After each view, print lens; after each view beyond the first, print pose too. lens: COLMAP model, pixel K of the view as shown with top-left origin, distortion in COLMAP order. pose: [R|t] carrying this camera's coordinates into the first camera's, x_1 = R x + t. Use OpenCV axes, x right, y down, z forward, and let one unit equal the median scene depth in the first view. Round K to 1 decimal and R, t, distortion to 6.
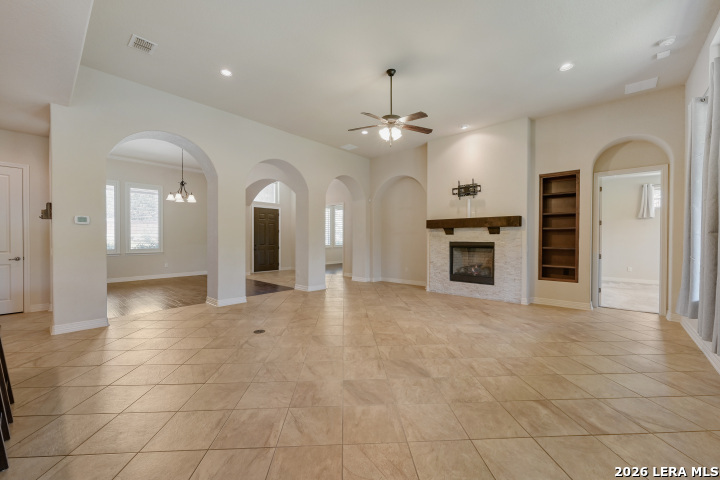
lens RADIAL K [[288.3, 0, 358.1], [0, 288.3, 242.9], [0, 0, 1]] dist [-0.000568, 0.000570]
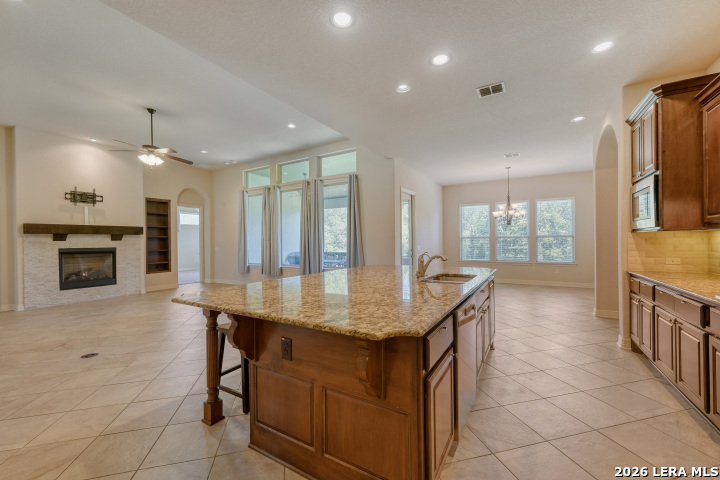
lens RADIAL K [[288.3, 0, 361.5], [0, 288.3, 240.0], [0, 0, 1]] dist [-0.000568, 0.000570]
pose [[-0.184942, 0.002655, 0.982746, -0.883986], [0.025834, 0.999664, 0.002161, -0.009647], [-0.982410, 0.025788, -0.184948, 0.241748]]
